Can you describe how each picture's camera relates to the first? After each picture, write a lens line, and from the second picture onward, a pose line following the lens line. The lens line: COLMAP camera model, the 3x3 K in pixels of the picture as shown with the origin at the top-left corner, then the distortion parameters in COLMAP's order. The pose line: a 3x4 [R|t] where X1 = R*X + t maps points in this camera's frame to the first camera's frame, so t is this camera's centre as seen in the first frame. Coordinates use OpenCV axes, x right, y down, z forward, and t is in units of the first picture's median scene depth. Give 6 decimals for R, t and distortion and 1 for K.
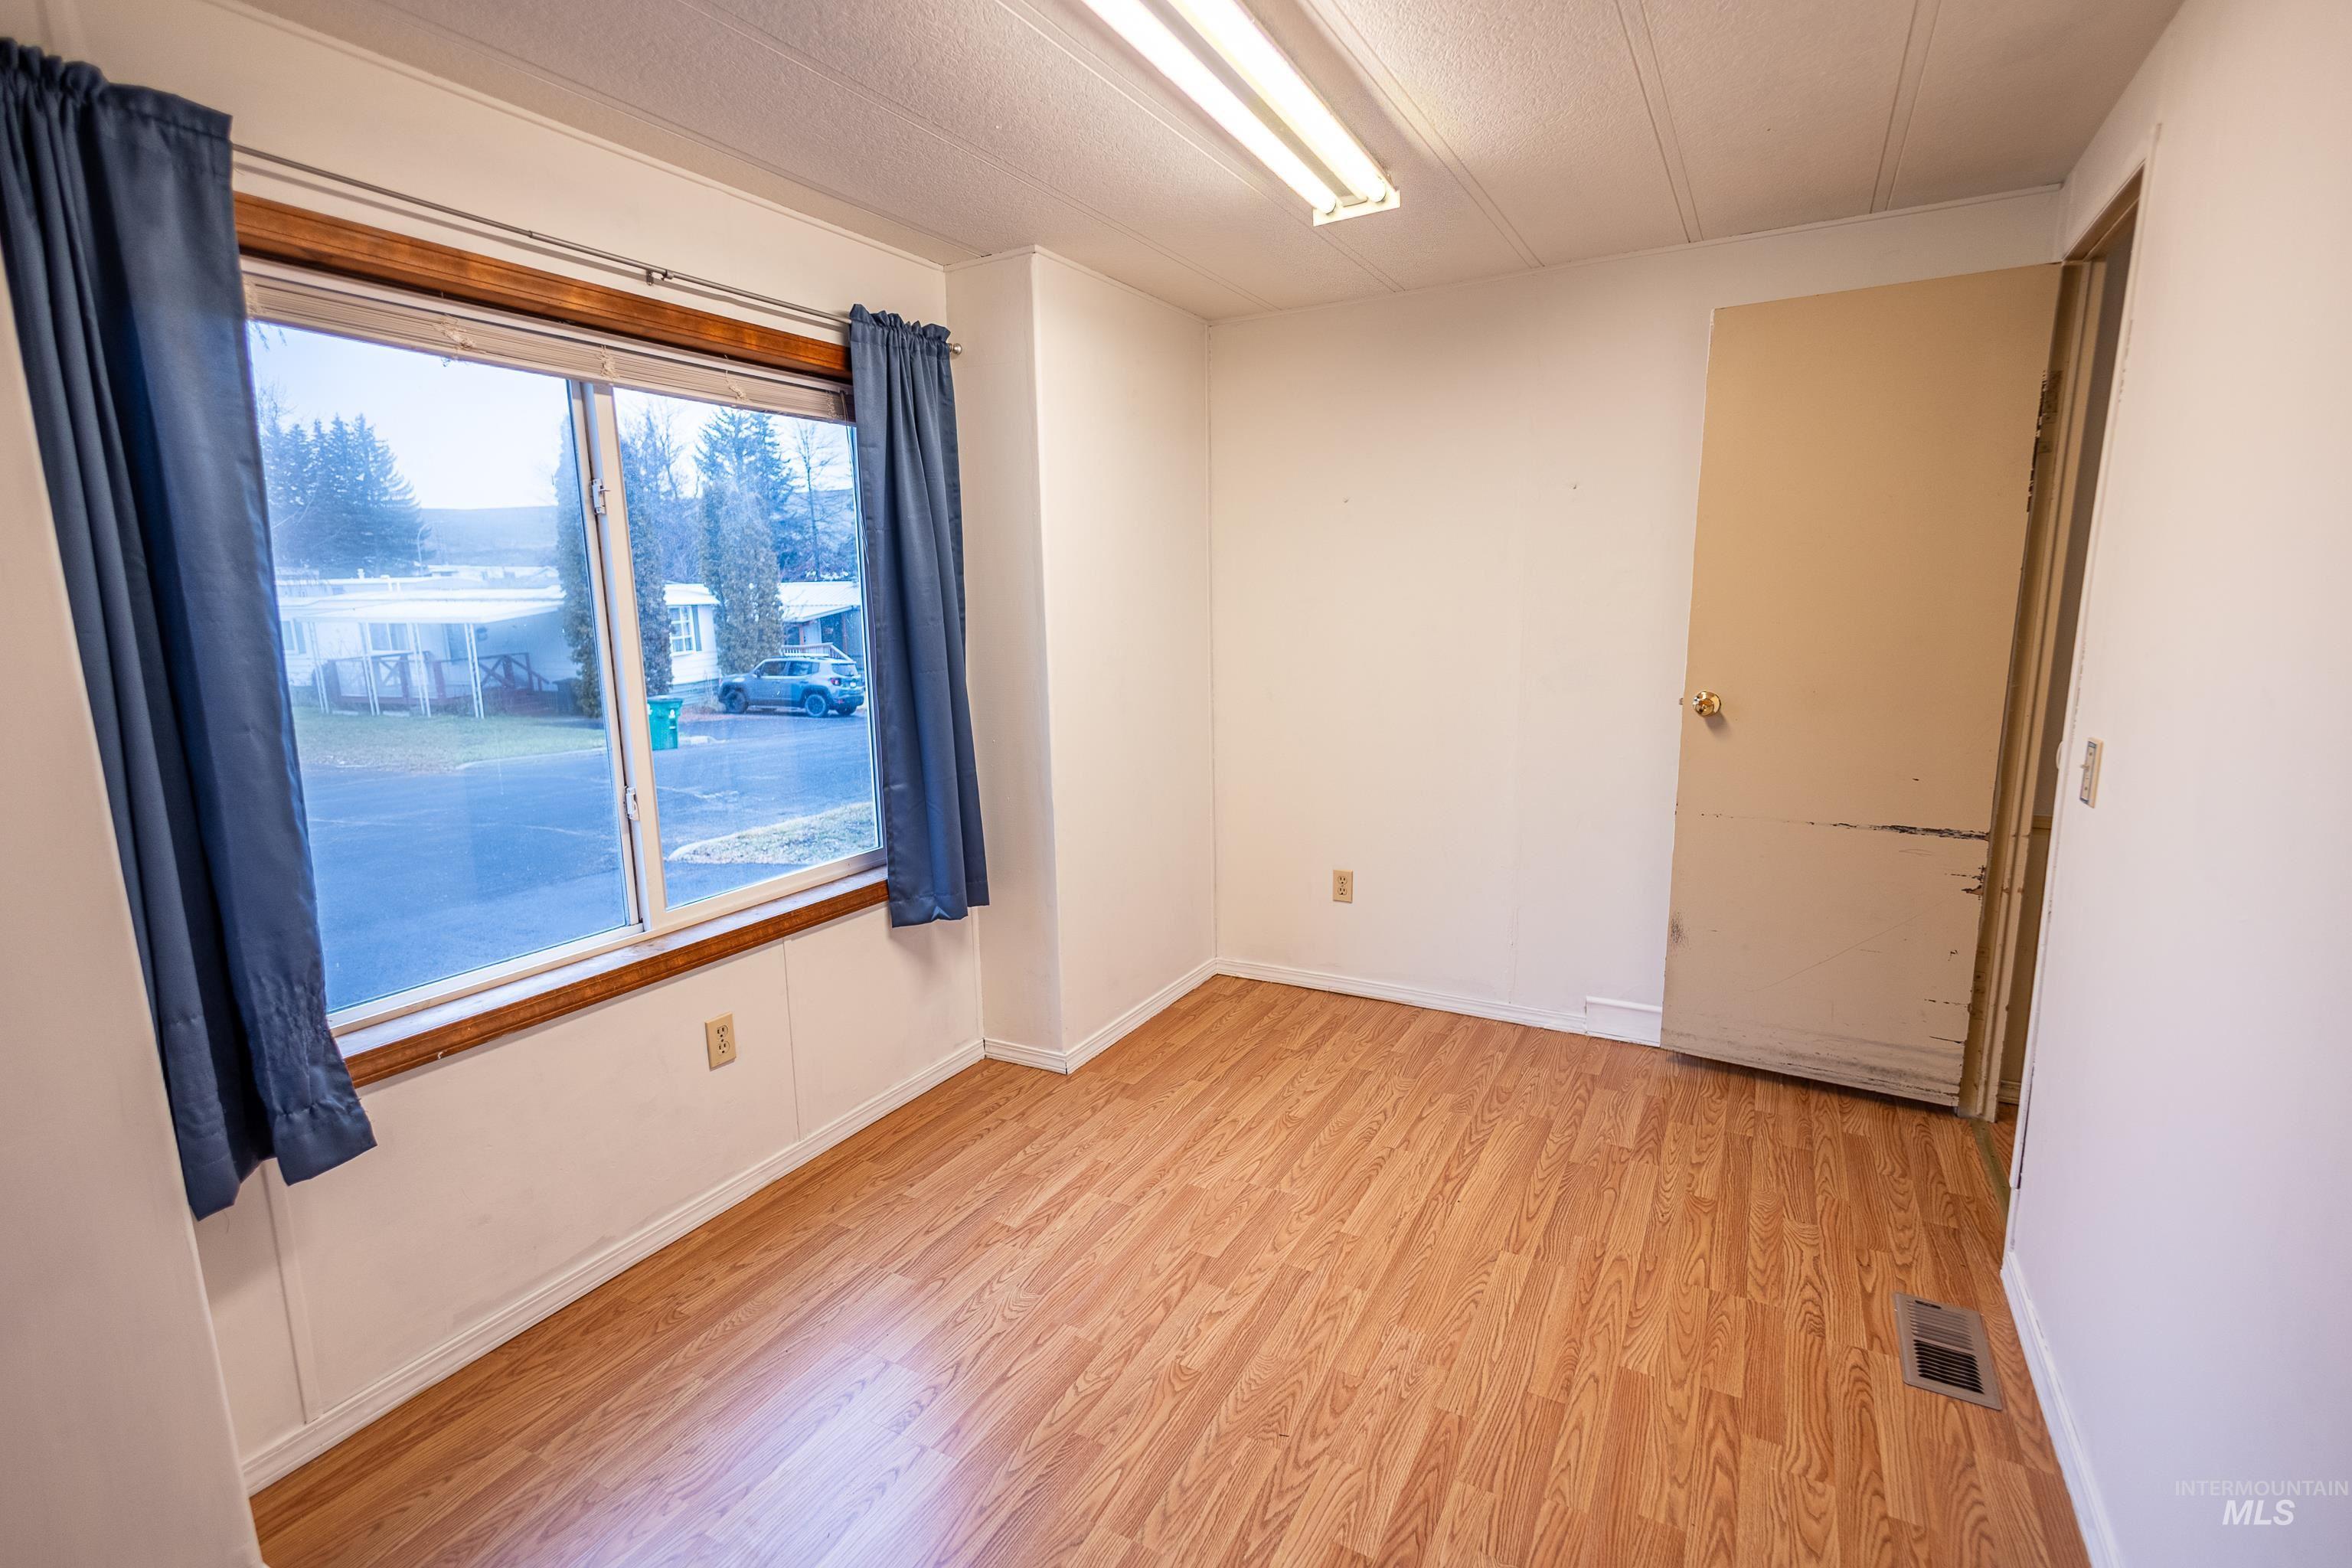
lens RADIAL K [[1093.3, 0, 1168.2], [0, 1093.3, 786.0], [0, 0, 1]] dist [0.010072, -0.000179]
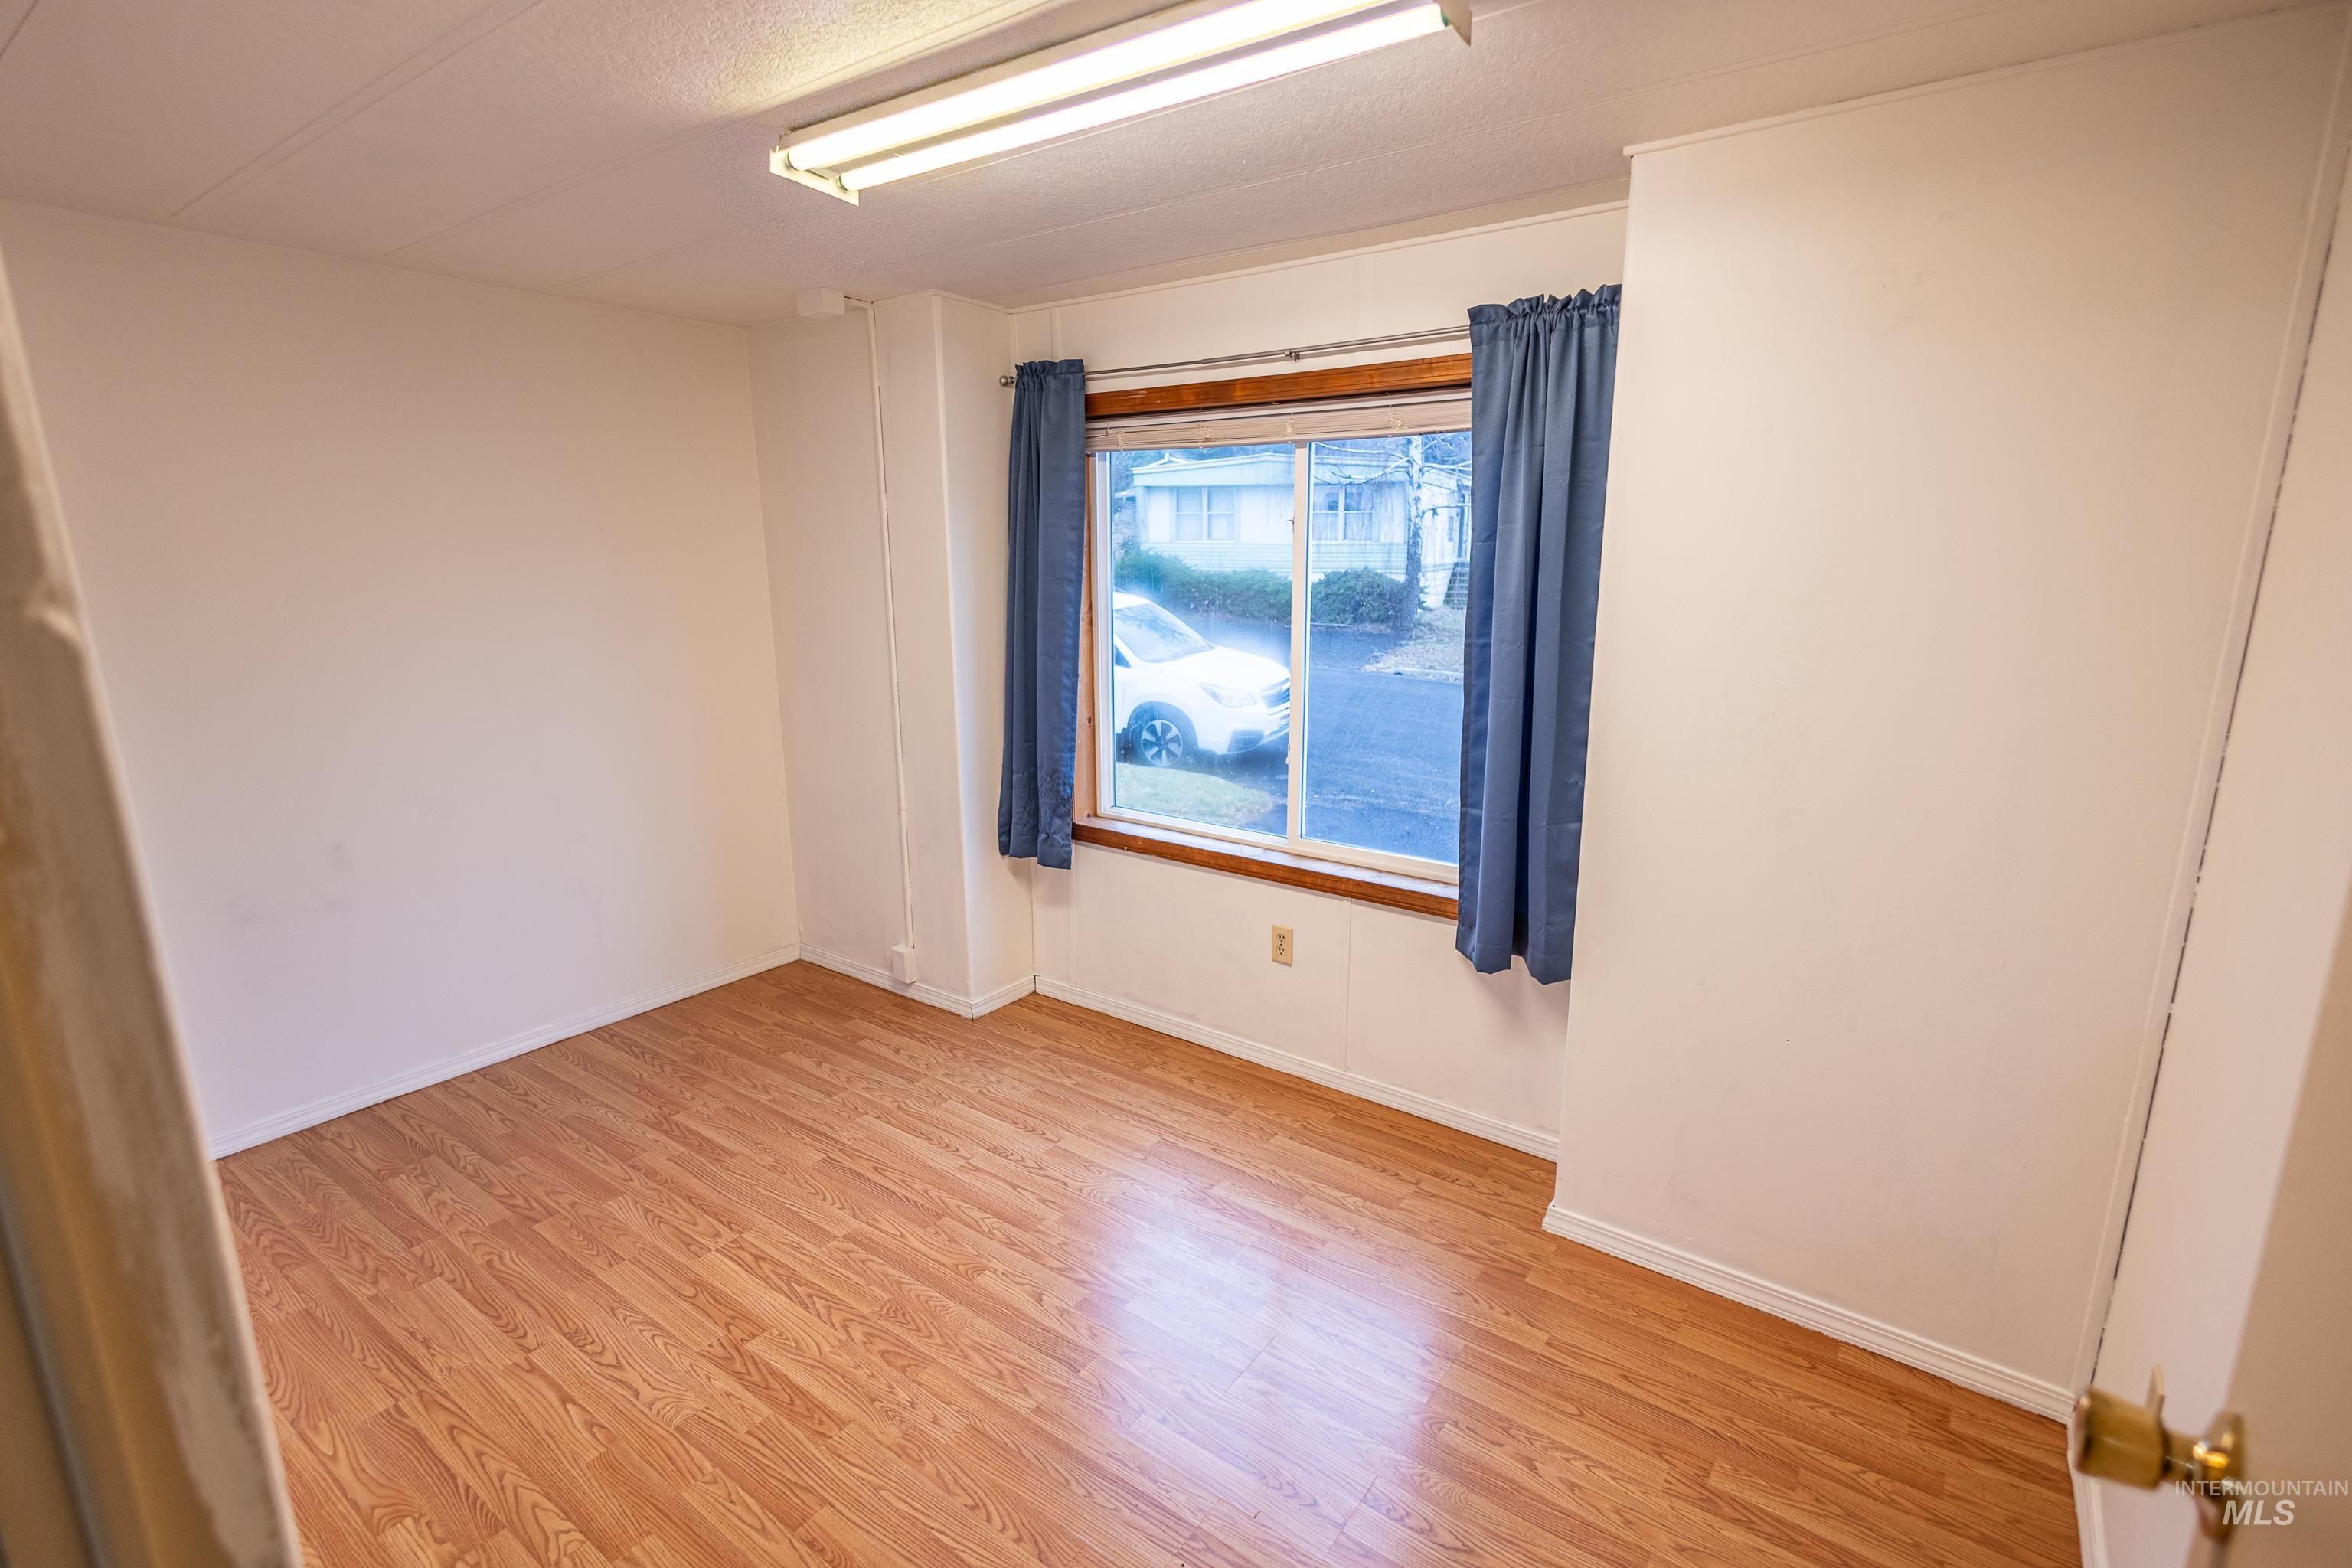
lens RADIAL K [[1085.6, 0, 1182.7], [0, 1085.6, 789.5], [0, 0, 1]] dist [0.010249, -0.000903]
pose [[-0.129791, 0.235762, -0.963105, 0.993100], [-0.170369, 0.951573, 0.255898, -0.310604], [0.976795, 0.197296, -0.083339, 1.189723]]
